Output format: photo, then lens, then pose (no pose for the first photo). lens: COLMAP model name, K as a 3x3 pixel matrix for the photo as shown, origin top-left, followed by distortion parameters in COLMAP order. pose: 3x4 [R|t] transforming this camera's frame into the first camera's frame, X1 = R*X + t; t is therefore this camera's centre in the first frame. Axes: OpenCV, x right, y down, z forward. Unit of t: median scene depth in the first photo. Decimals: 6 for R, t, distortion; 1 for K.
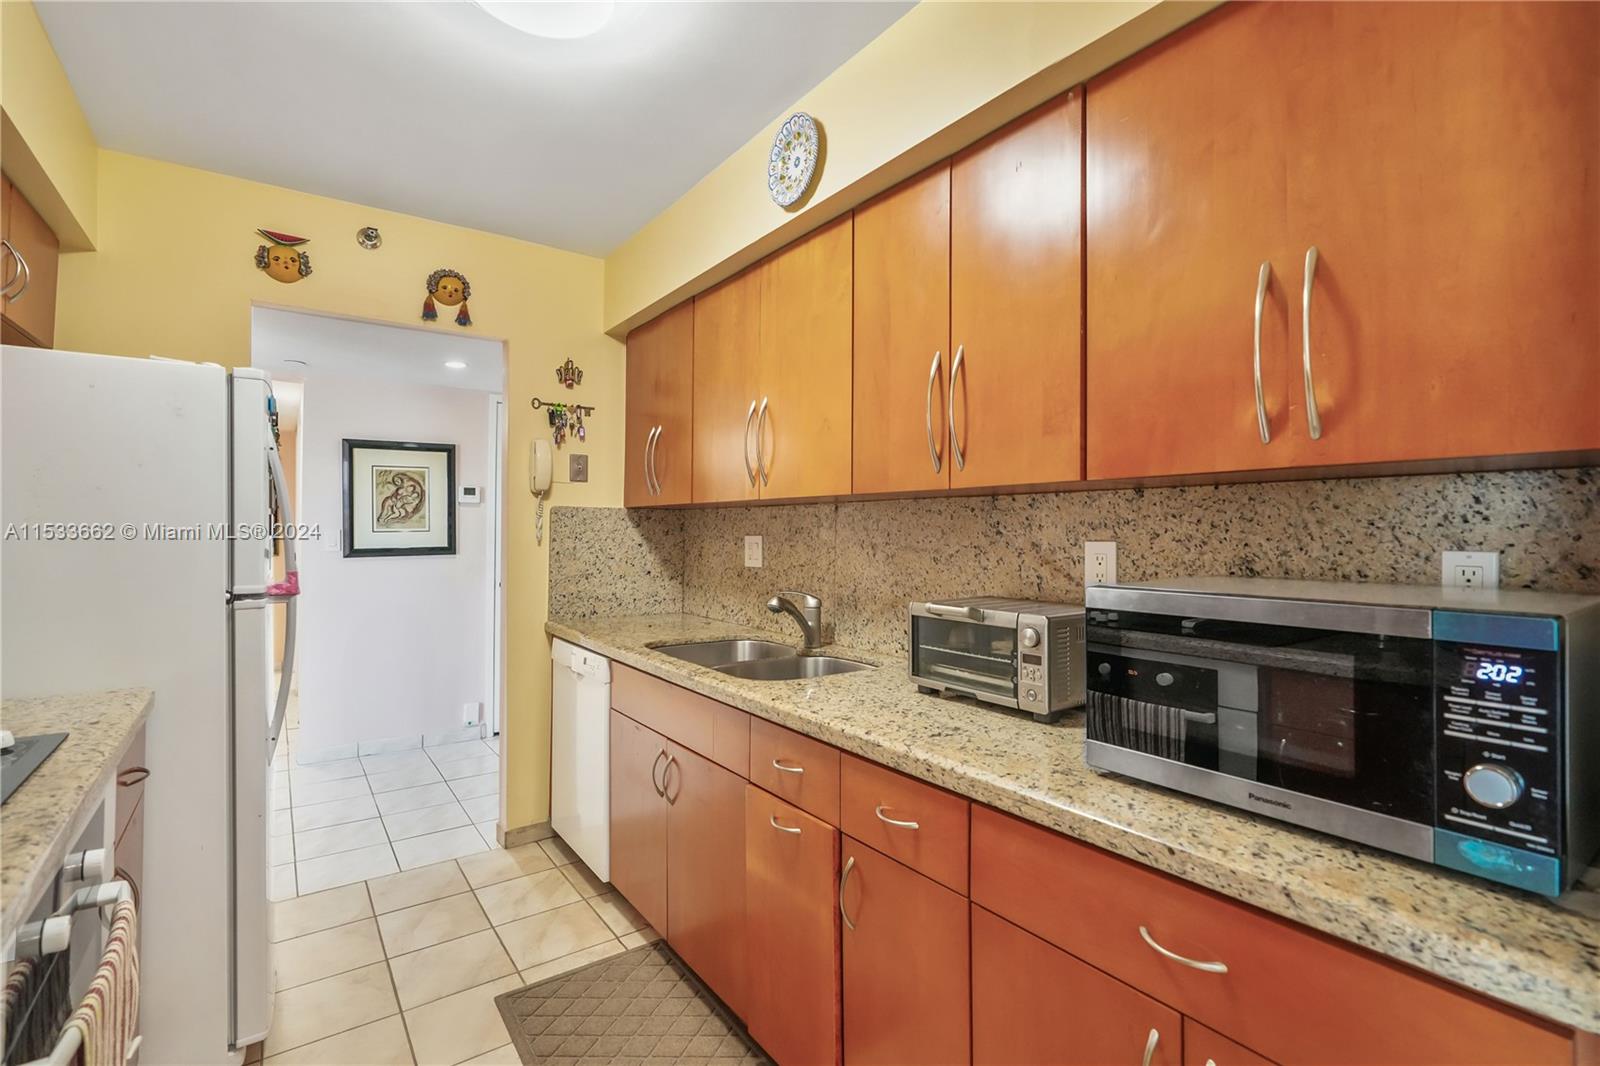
lens RADIAL K [[750.5, 0, 800.0], [0, 750.5, 533.0], [0, 0, 1]] dist [-0.000466, -0.000064]
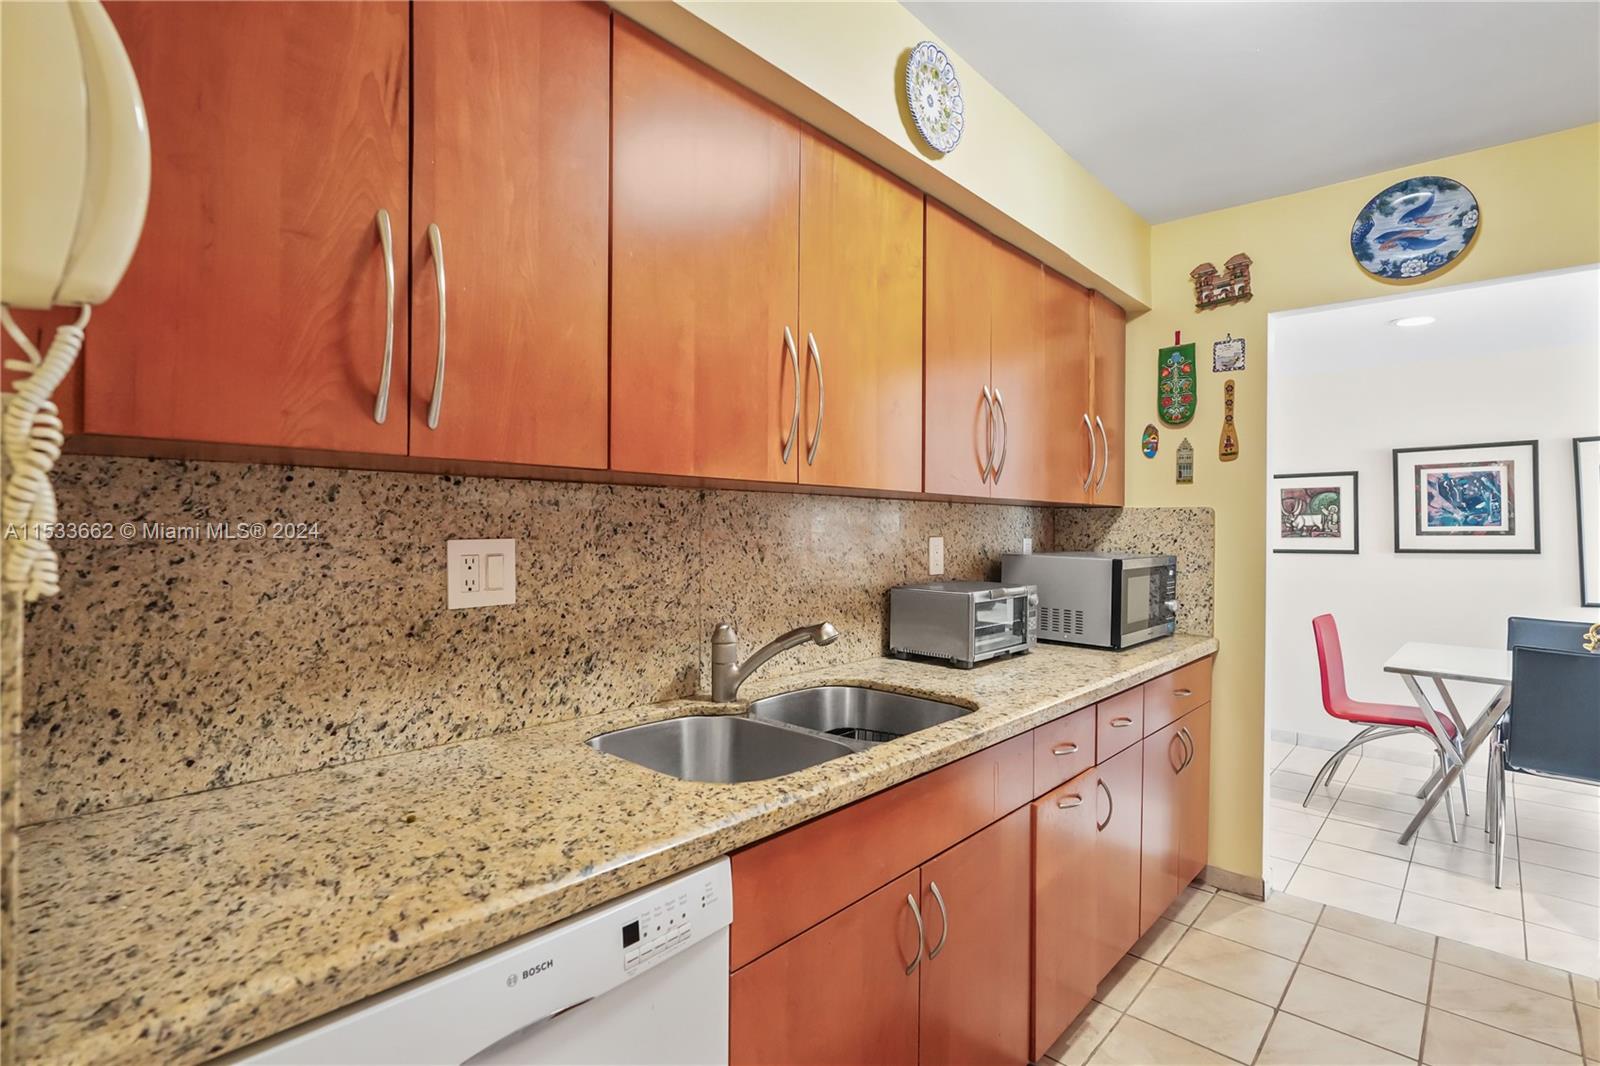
lens RADIAL K [[739.3, 0, 802.9], [0, 739.3, 520.4], [0, 0, 1]] dist [0.000022, 0.000082]
pose [[-0.203865, -0.005811, 0.978982, -0.698325], [-0.014859, 0.999886, 0.002841, -0.015668], [-0.978886, -0.013967, -0.203928, 1.142676]]
